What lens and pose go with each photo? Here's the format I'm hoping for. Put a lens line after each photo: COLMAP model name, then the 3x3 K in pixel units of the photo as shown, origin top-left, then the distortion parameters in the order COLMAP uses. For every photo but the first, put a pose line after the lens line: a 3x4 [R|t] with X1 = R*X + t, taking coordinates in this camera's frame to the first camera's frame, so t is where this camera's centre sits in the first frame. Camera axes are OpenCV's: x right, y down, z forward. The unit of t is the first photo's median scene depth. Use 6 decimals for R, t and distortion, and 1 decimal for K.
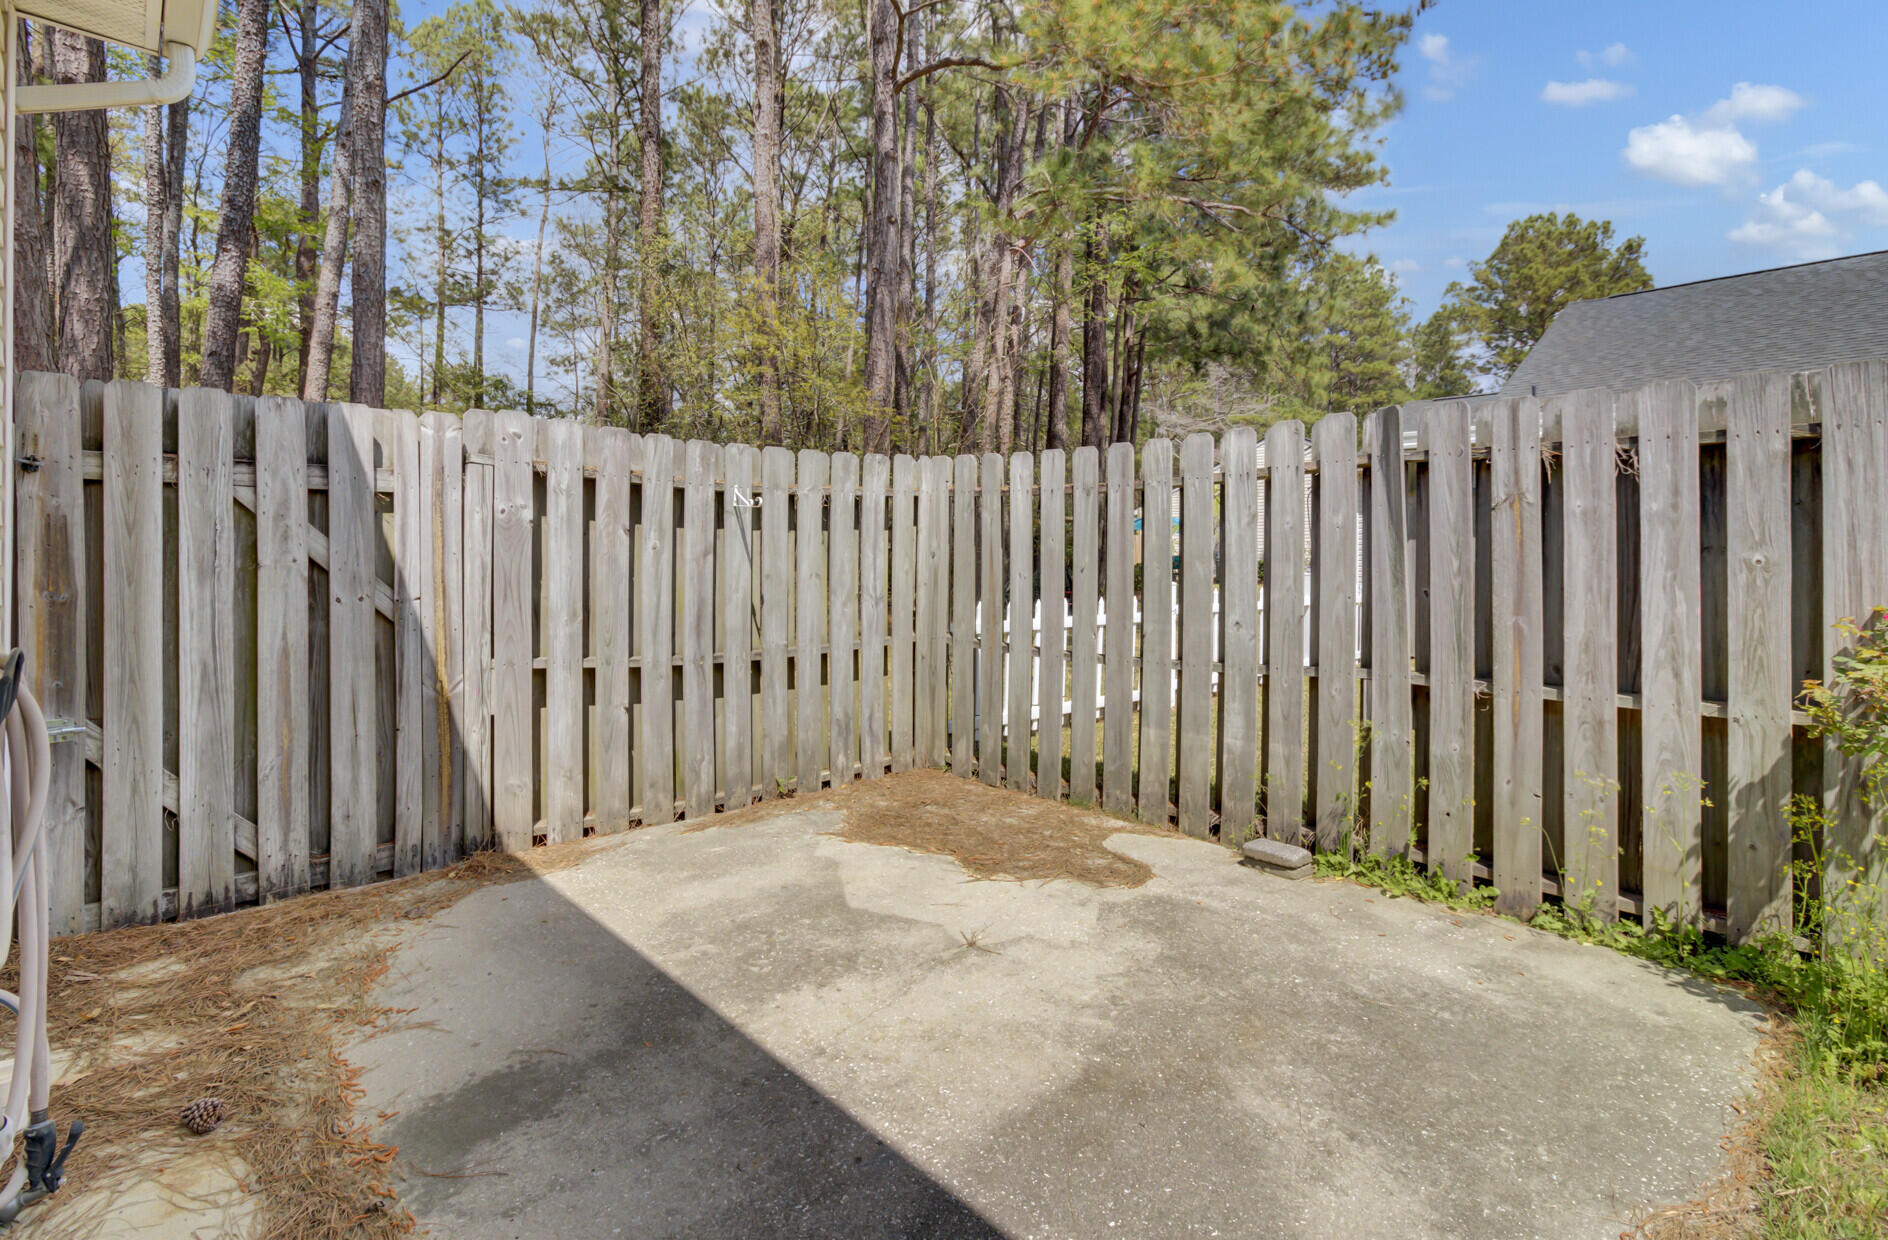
lens RADIAL K [[873.3, 0, 949.7], [0, 873.3, 573.9], [0, 0, 1]] dist [0.003415, 0.001639]
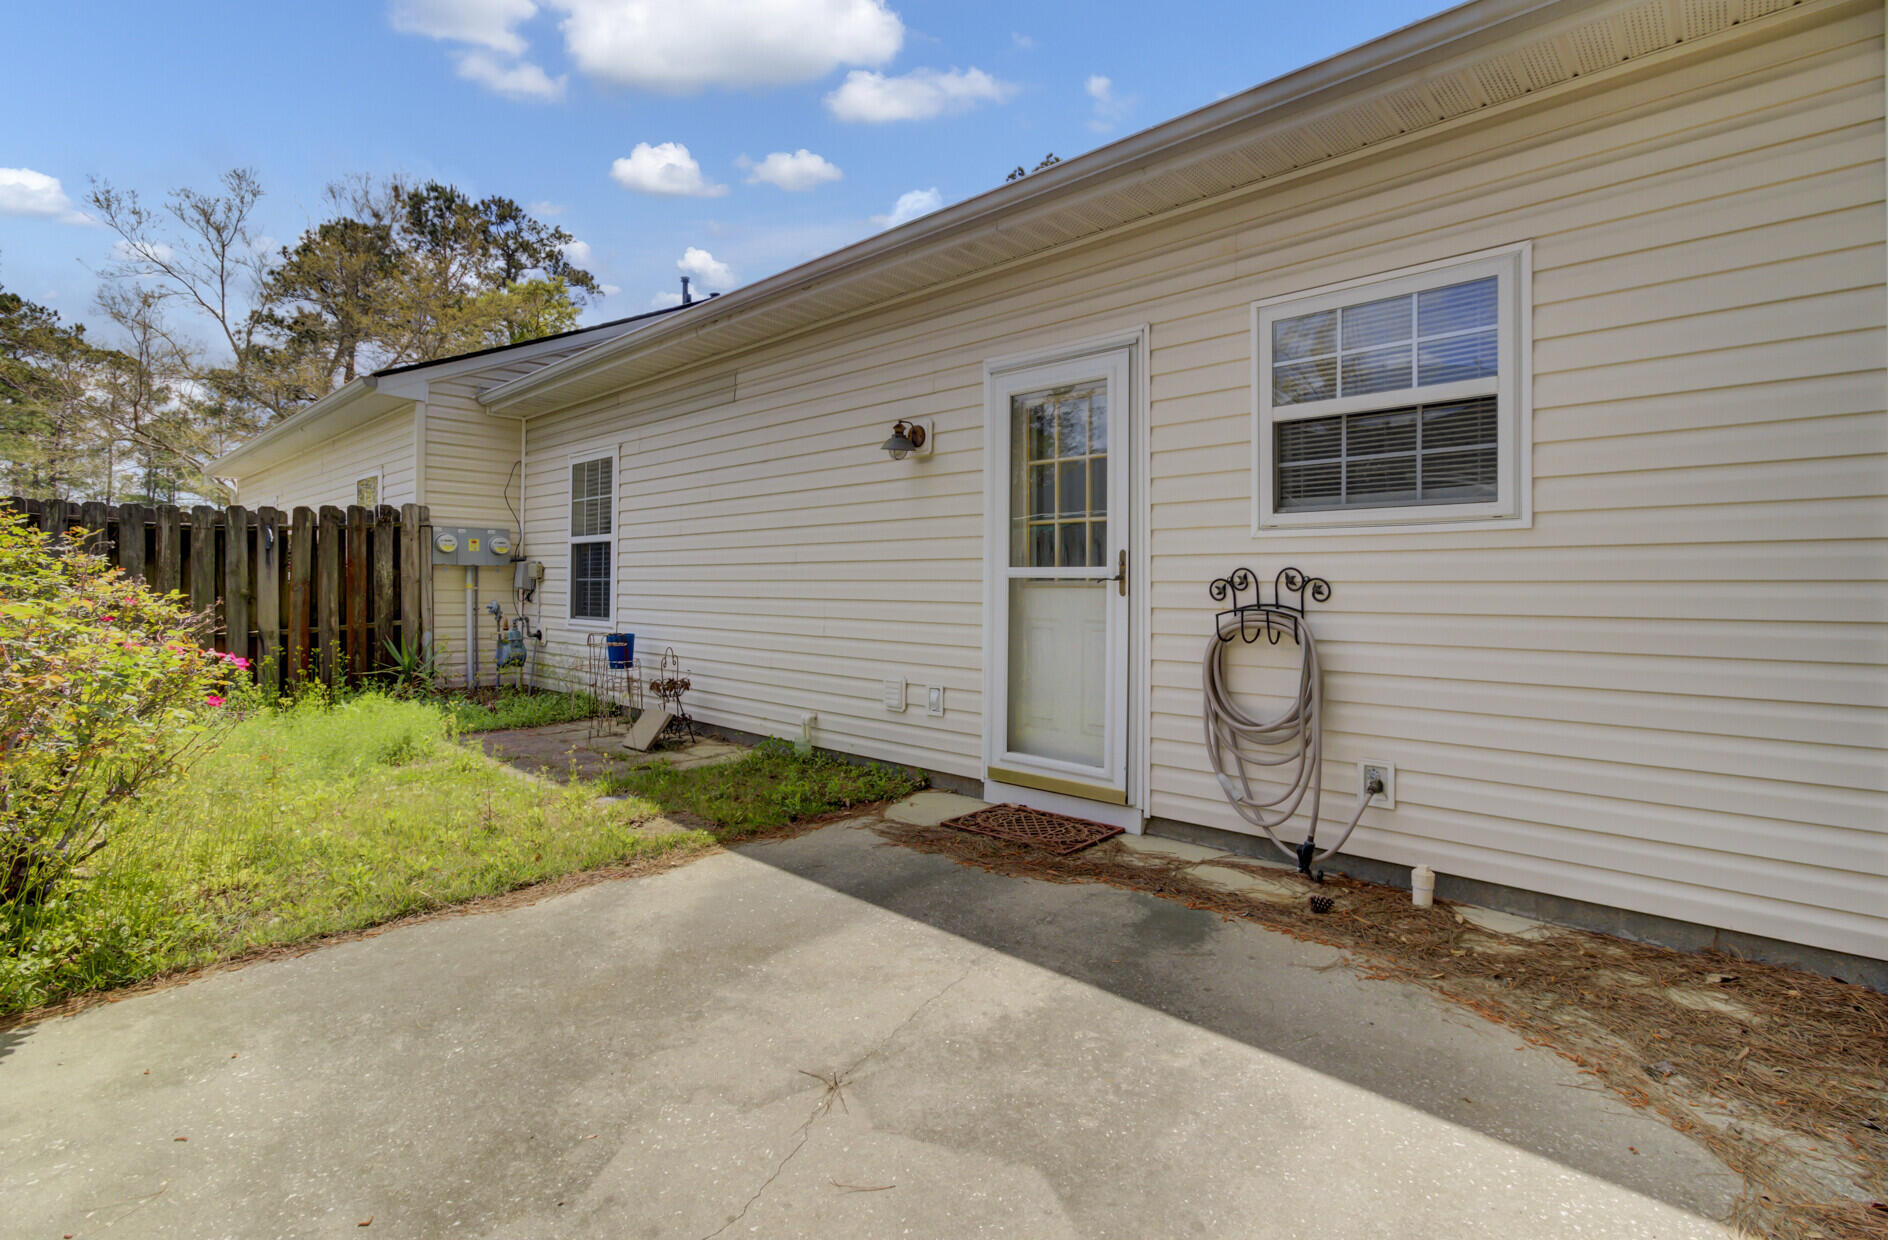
lens RADIAL K [[873.3, 0, 949.7], [0, 873.3, 573.9], [0, 0, 1]] dist [0.003415, 0.001639]
pose [[-0.997307, -0.008743, -0.072820, -0.015314], [-0.009091, 0.999949, 0.004460, -0.007599], [0.072777, 0.005110, -0.997335, 1.885567]]
